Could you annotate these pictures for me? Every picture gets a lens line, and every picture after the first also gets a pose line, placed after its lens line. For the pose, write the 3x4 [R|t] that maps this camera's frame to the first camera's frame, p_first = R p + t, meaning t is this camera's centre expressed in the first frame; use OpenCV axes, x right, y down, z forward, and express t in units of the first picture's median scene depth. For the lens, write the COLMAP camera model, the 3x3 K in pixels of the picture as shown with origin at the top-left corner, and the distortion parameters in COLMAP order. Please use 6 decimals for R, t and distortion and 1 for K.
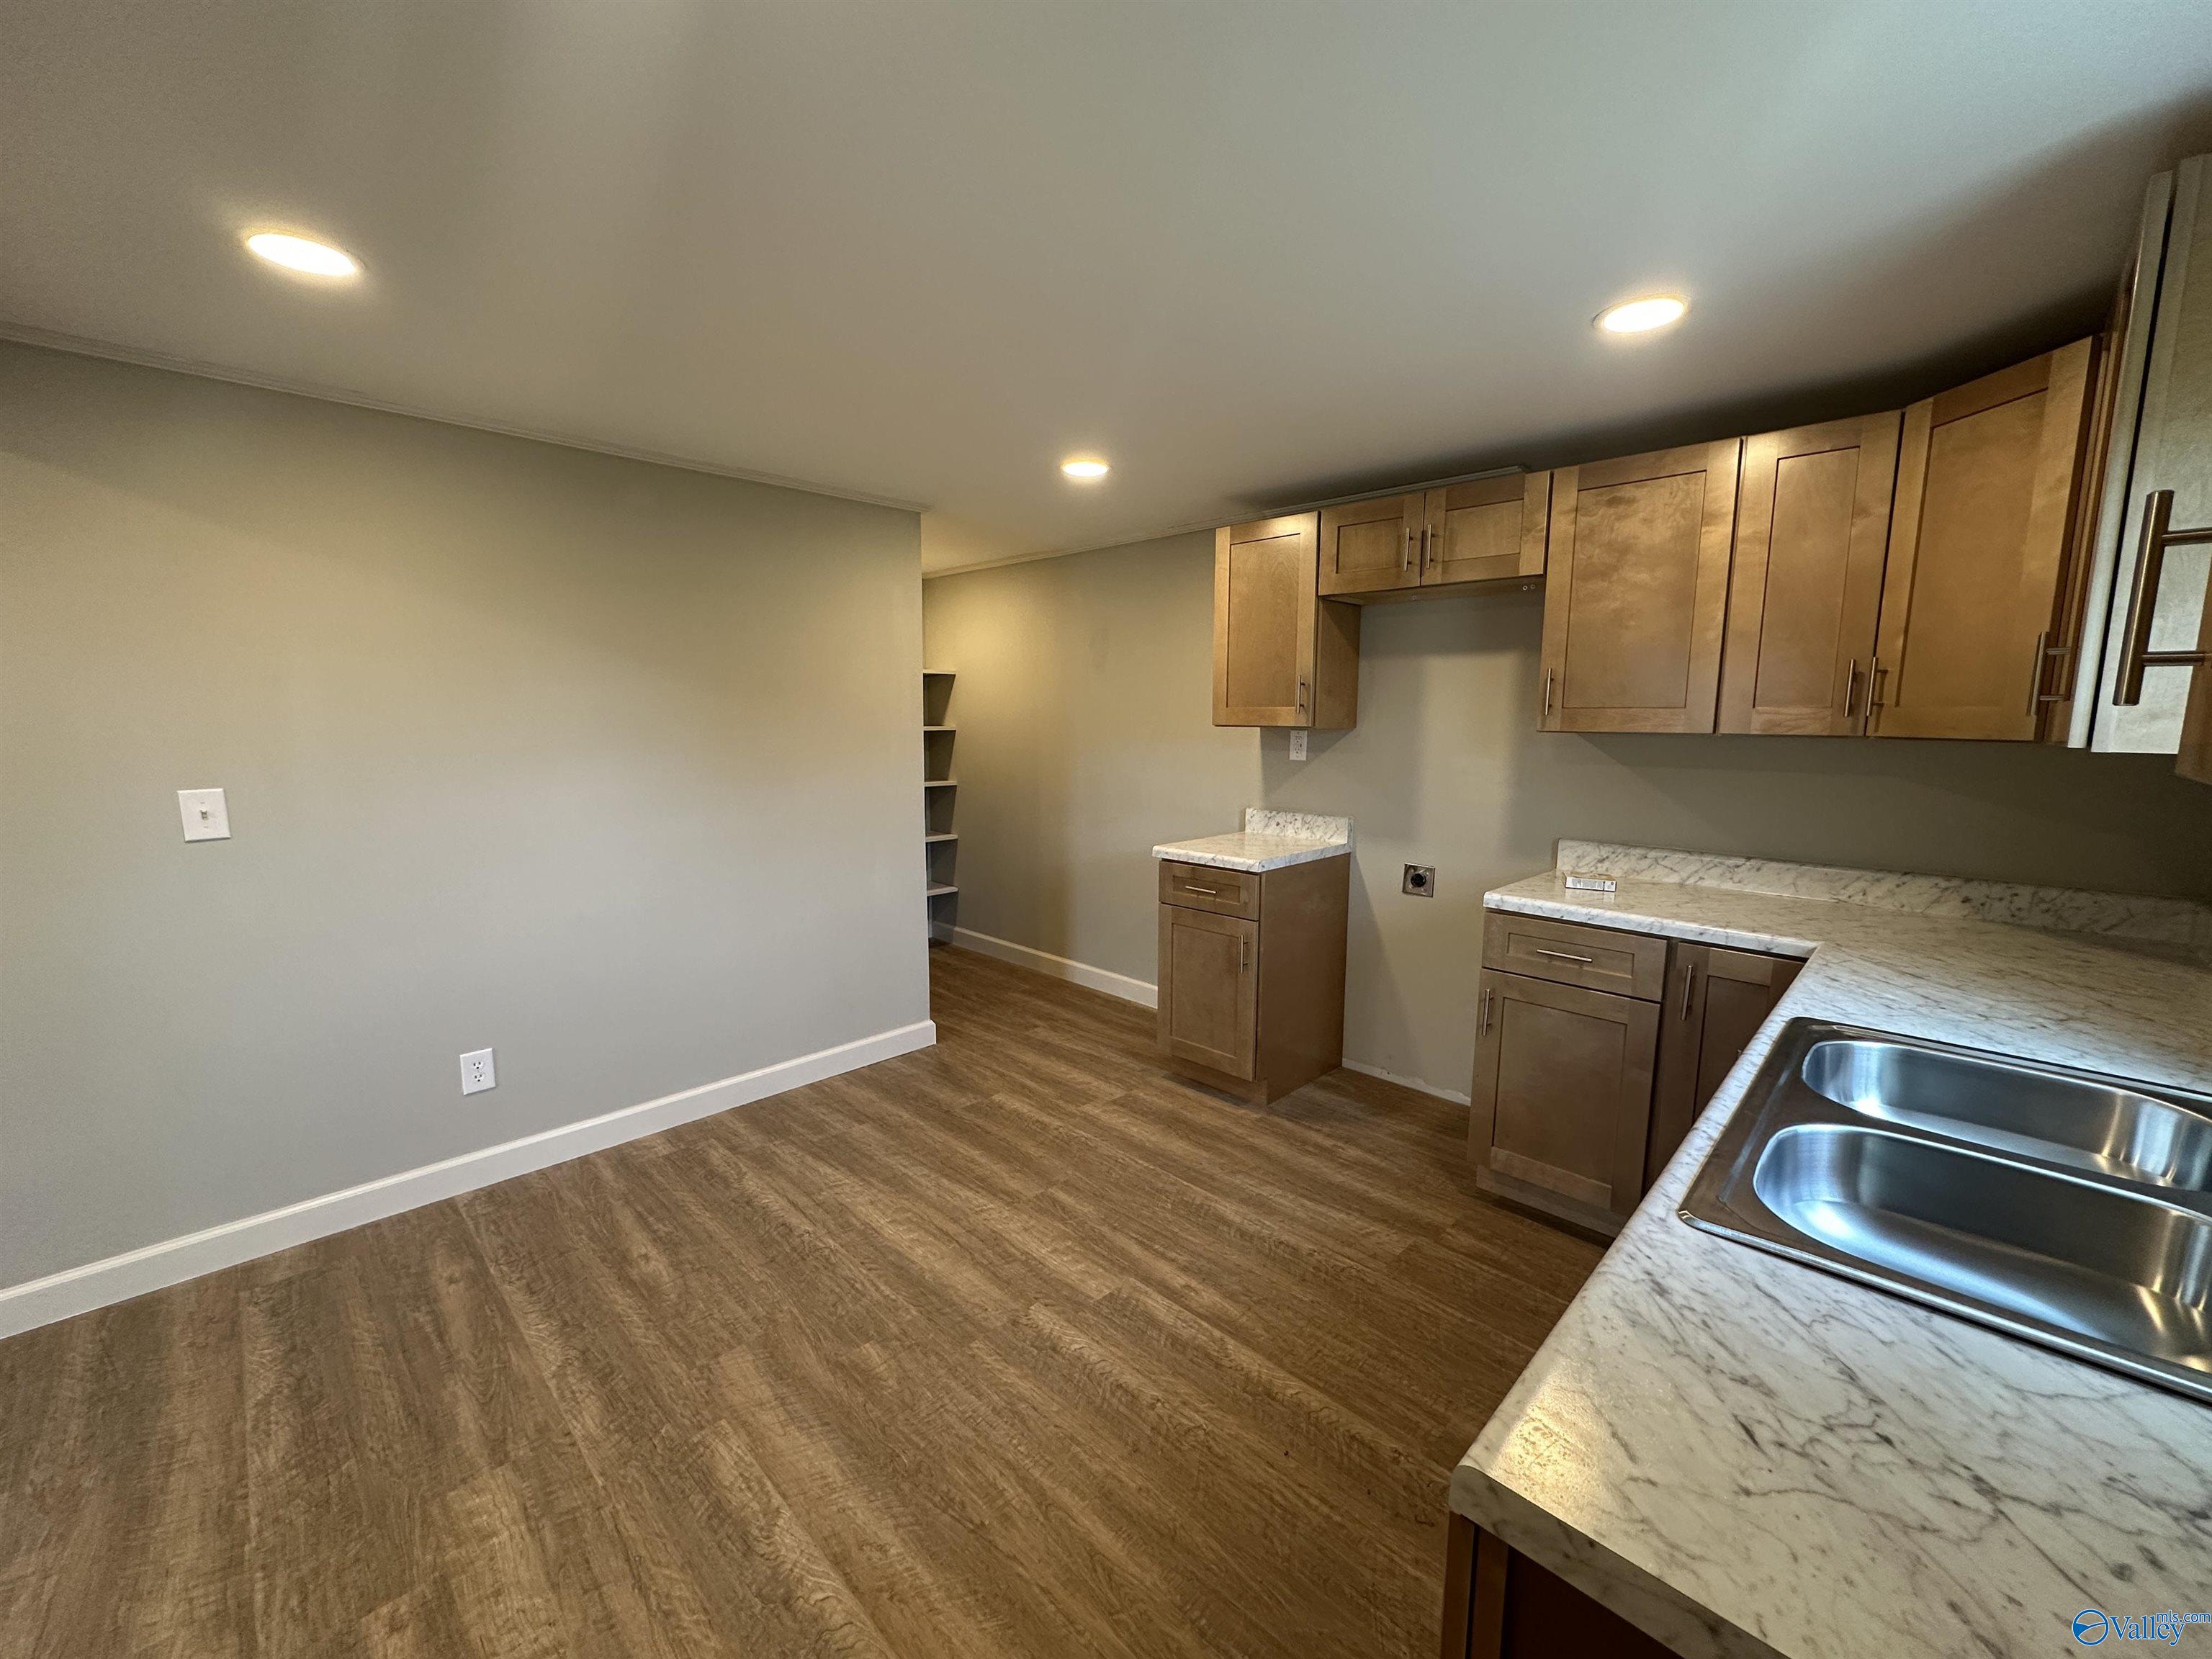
lens RADIAL K [[883.0, 0, 1106.0], [0, 883.0, 828.1], [0, 0, 1]] dist [-0.004773, 0.000740]
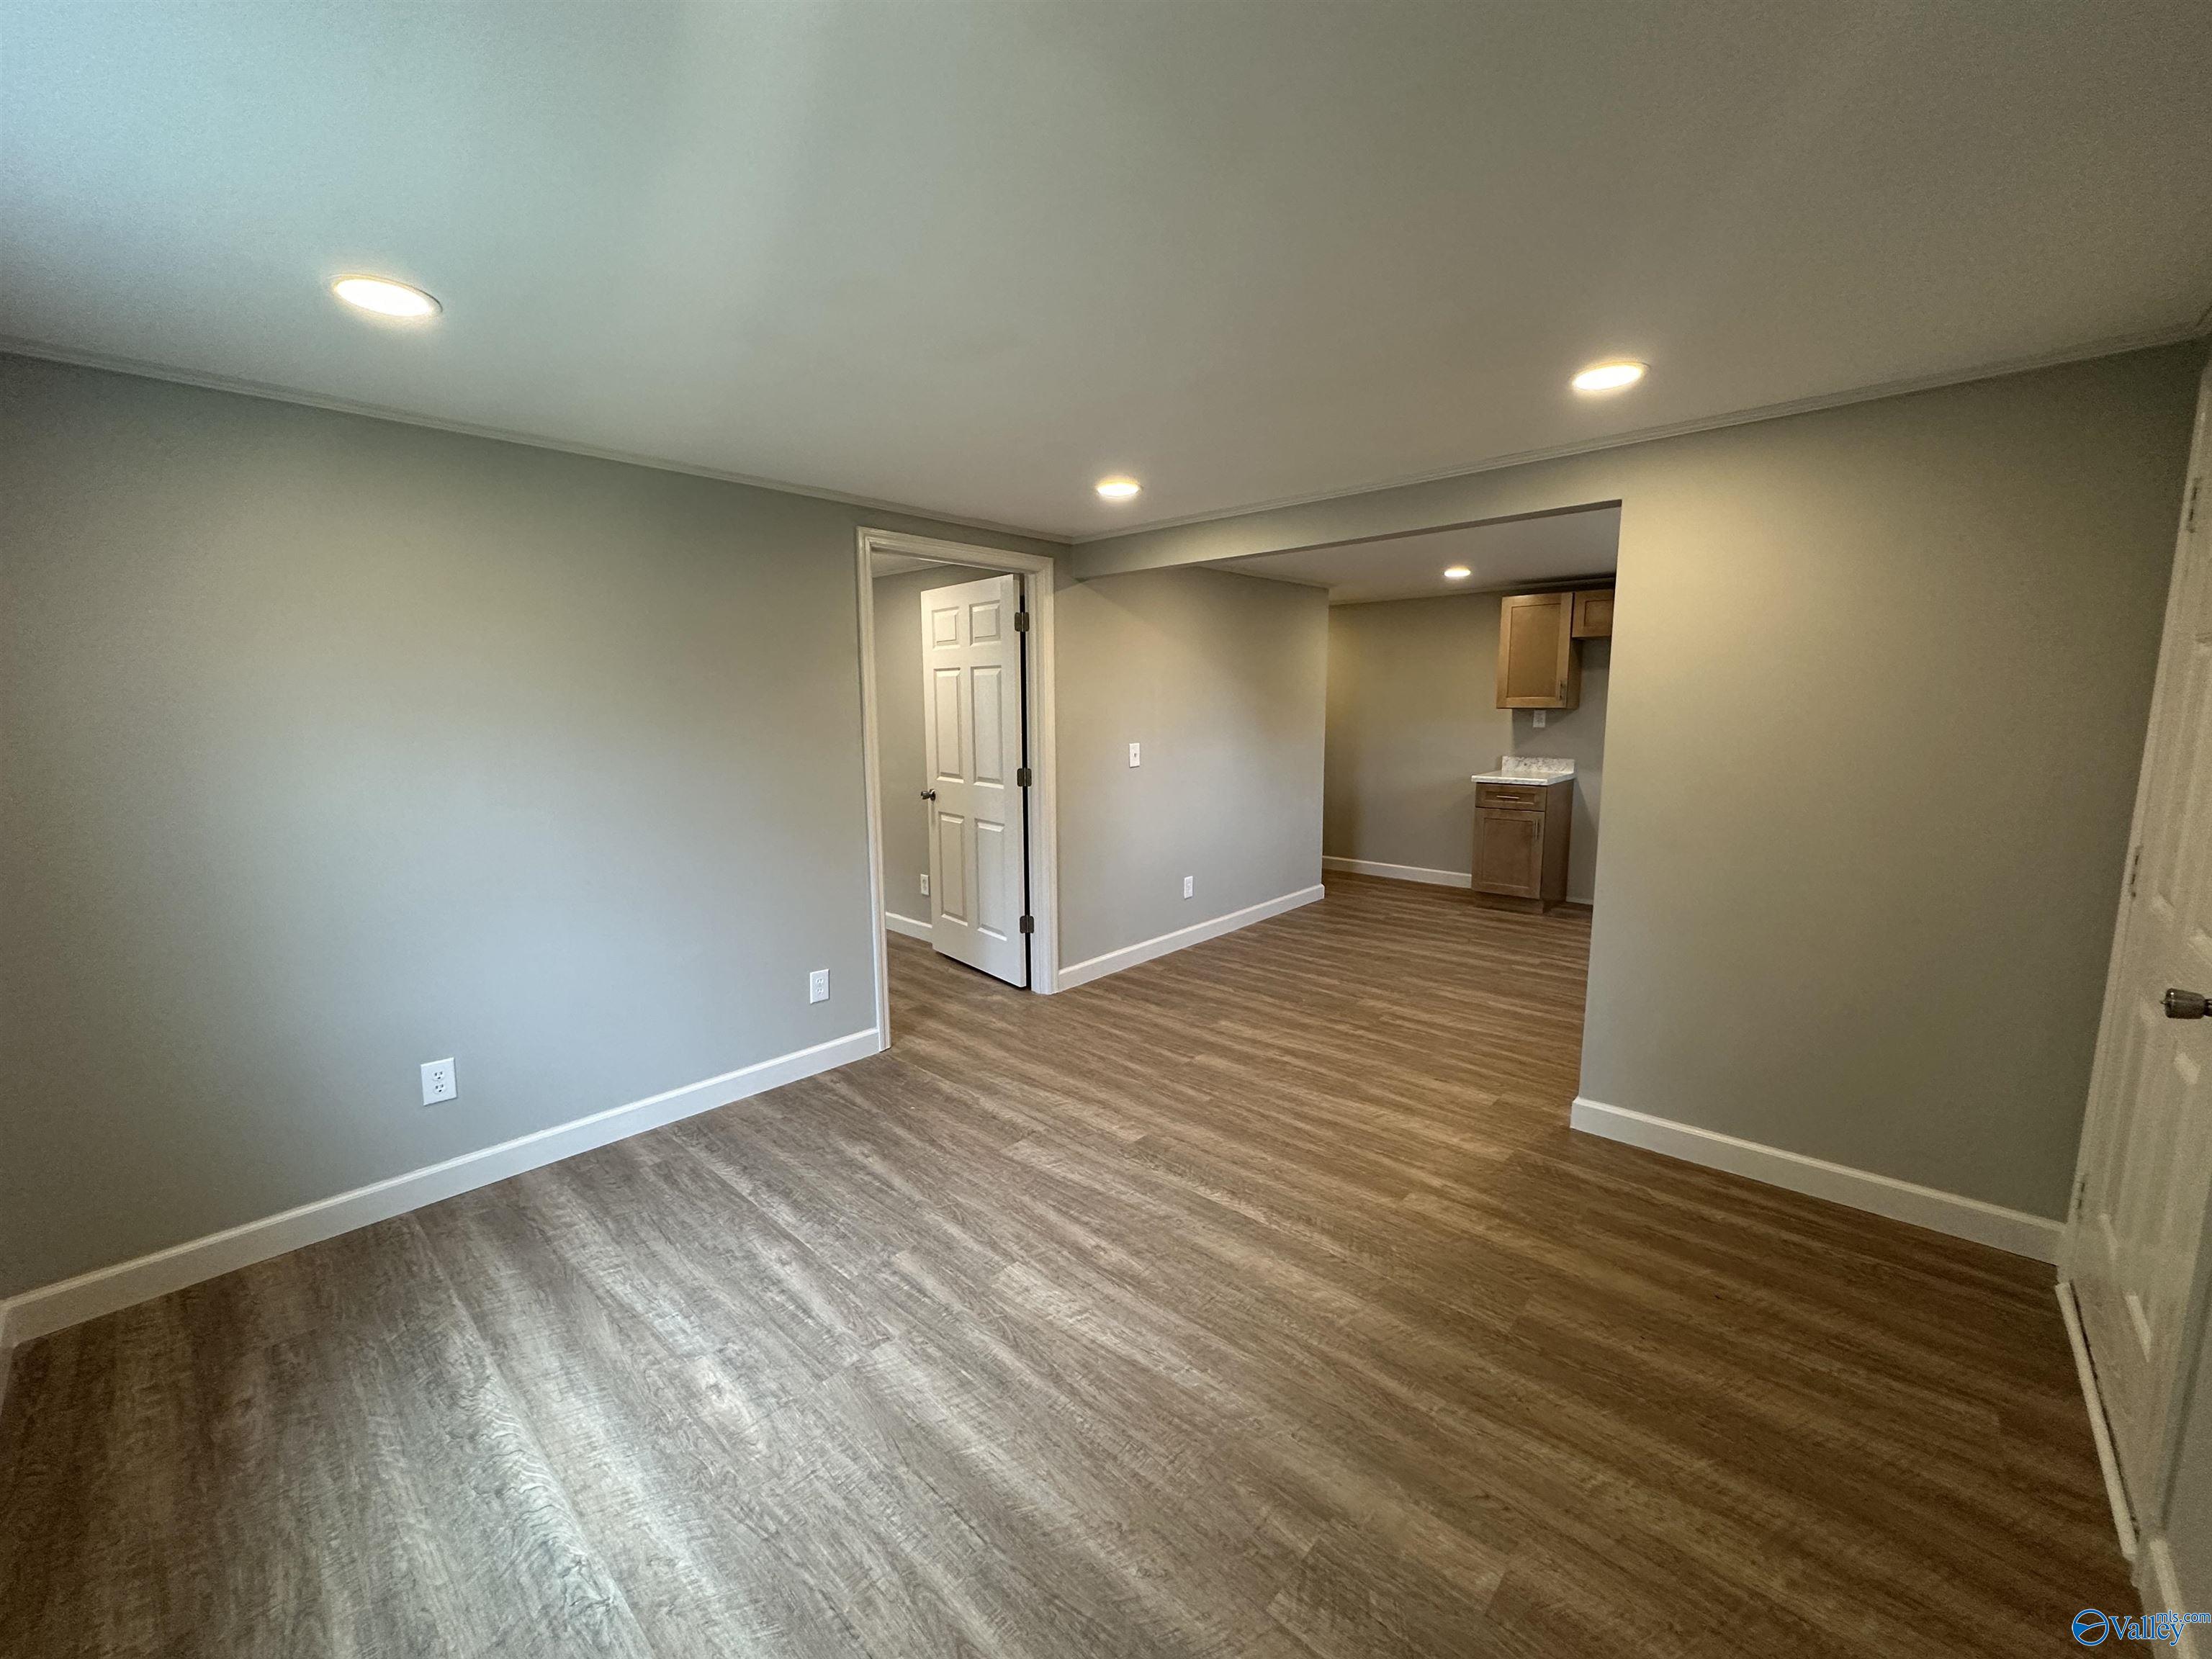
lens RADIAL K [[883.6, 0, 1103.3], [0, 883.6, 822.5], [0, 0, 1]] dist [-0.000989, 0.000173]
pose [[0.999296, -0.021284, 0.030899, -0.927027], [0.021126, 0.999762, 0.005438, 0.110459], [-0.031007, -0.004781, 0.999508, -0.952298]]
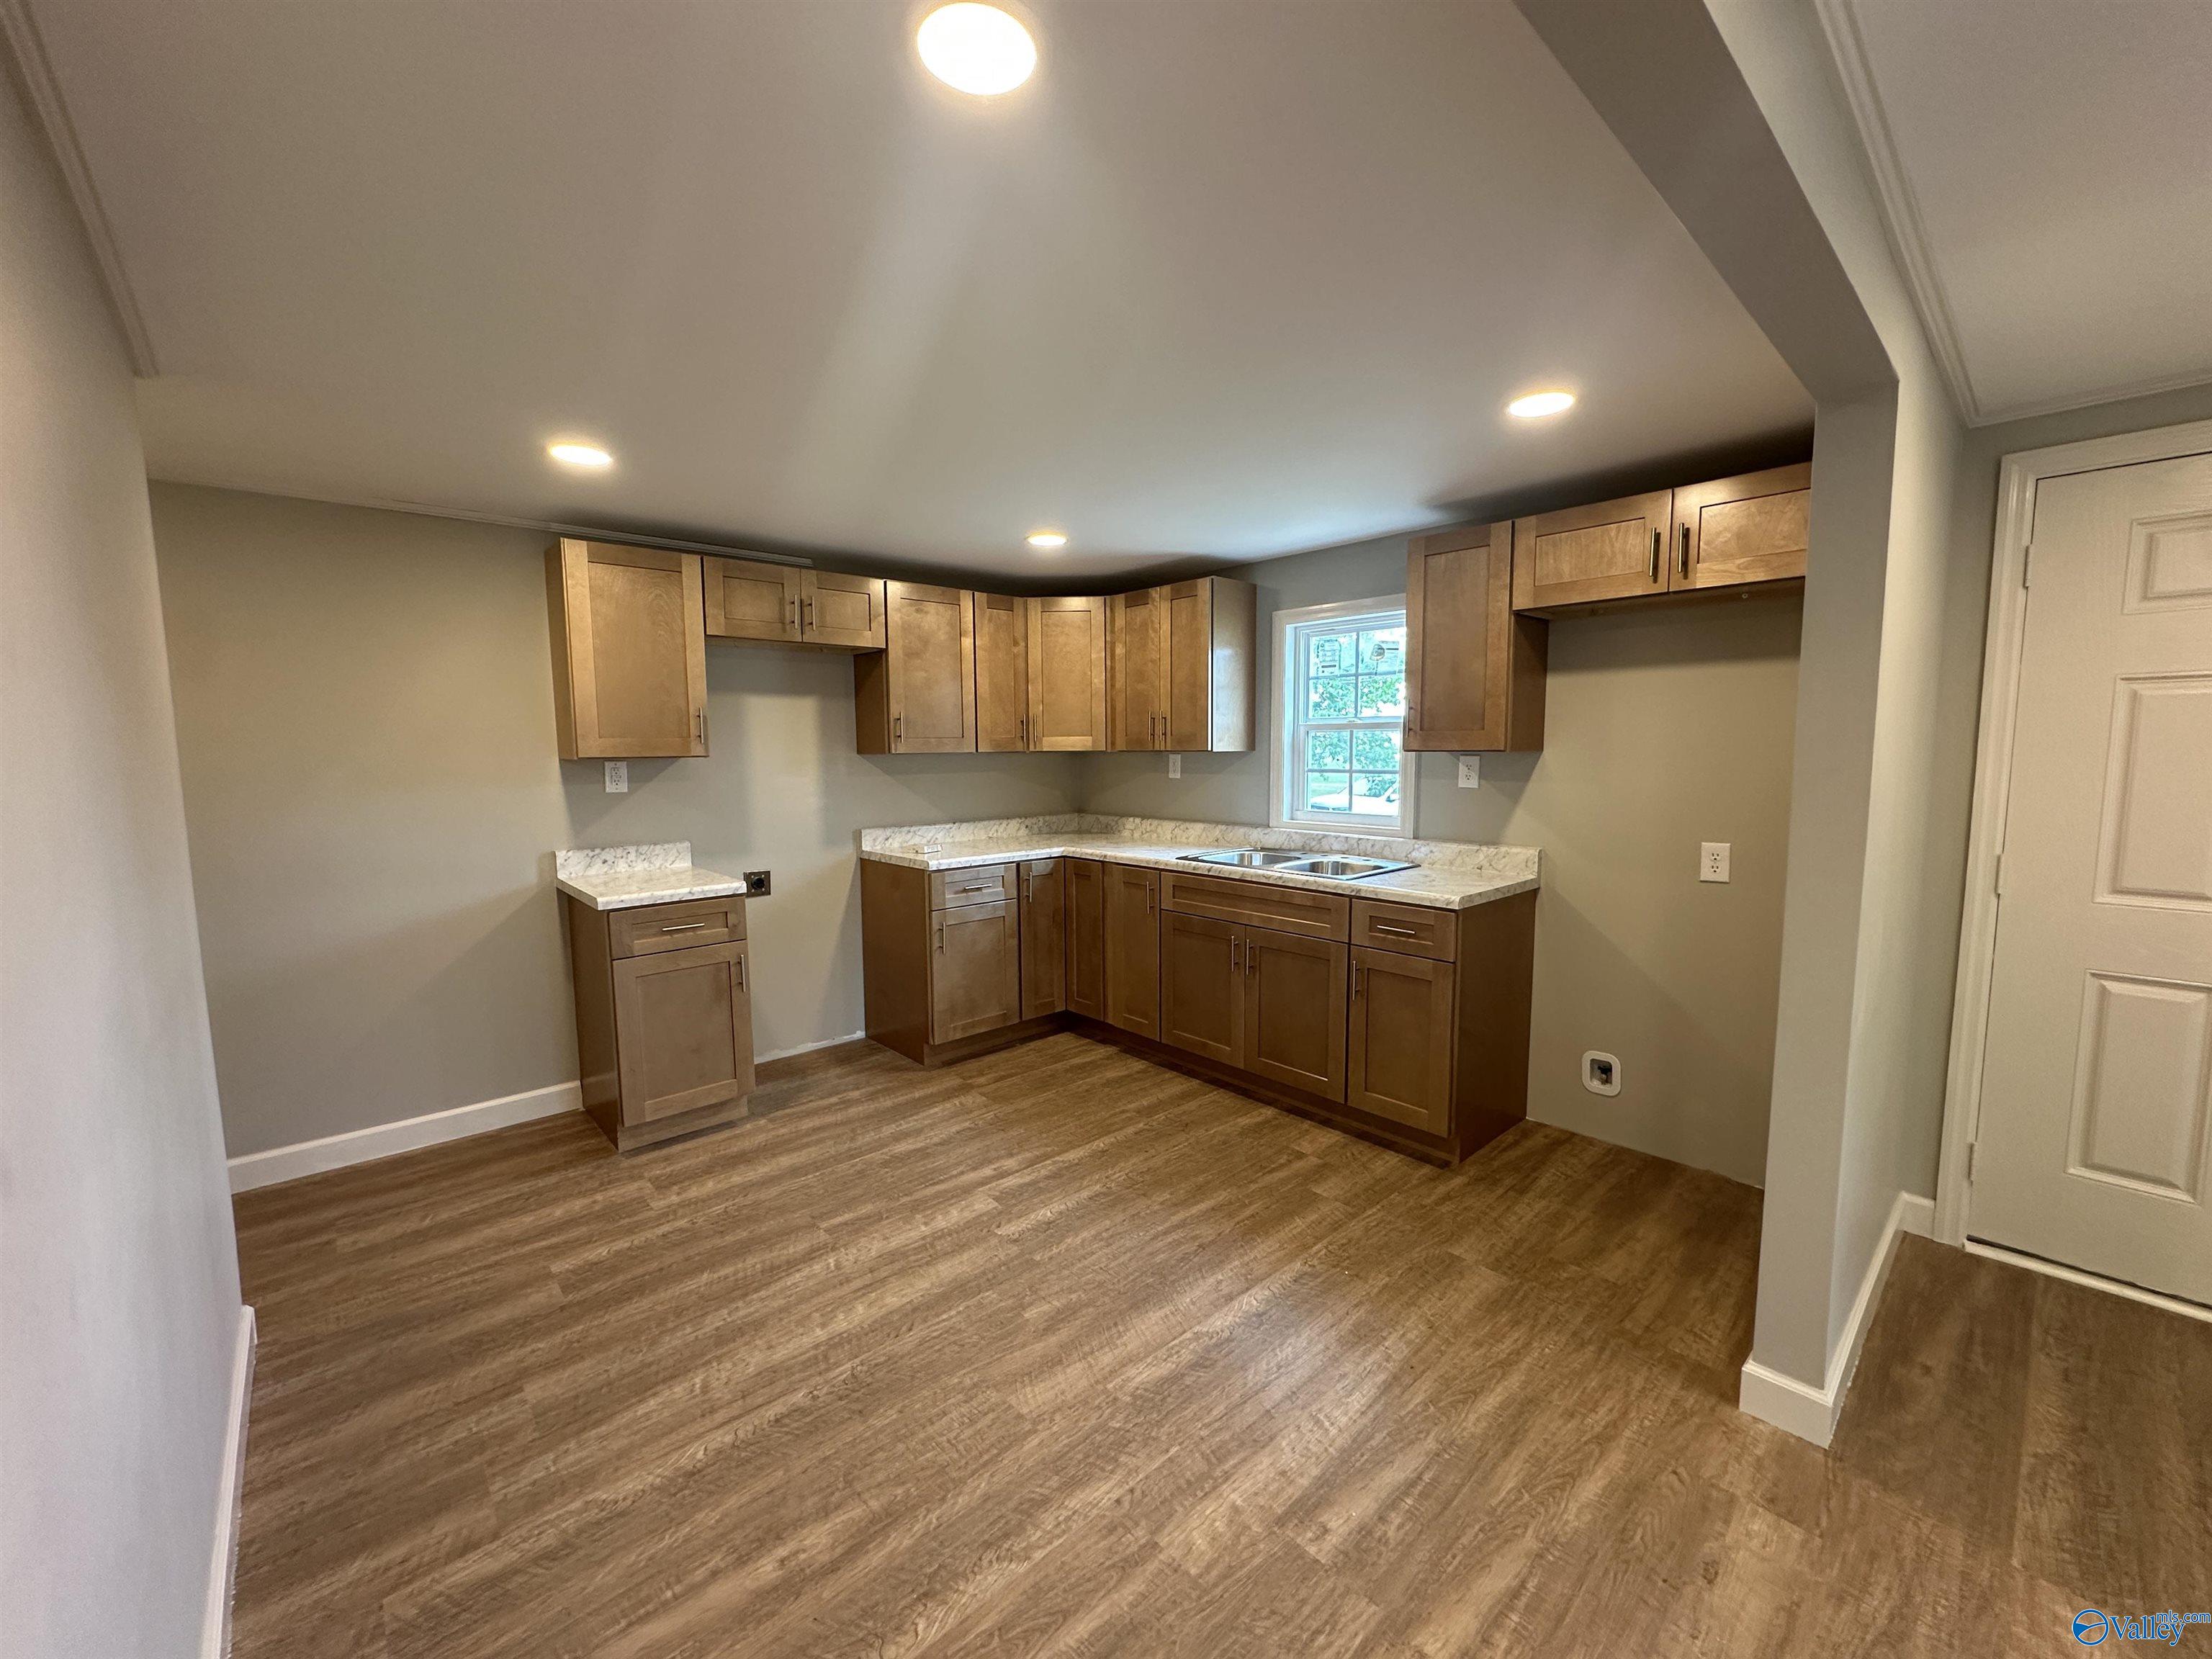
lens RADIAL K [[883.0, 0, 1106.0], [0, 883.0, 828.1], [0, 0, 1]] dist [-0.004773, 0.000740]
pose [[0.051523, -0.103231, 0.993322, -0.944743], [0.134696, 0.986273, 0.095512, -0.076949], [-0.989547, 0.128876, 0.064720, 0.547128]]
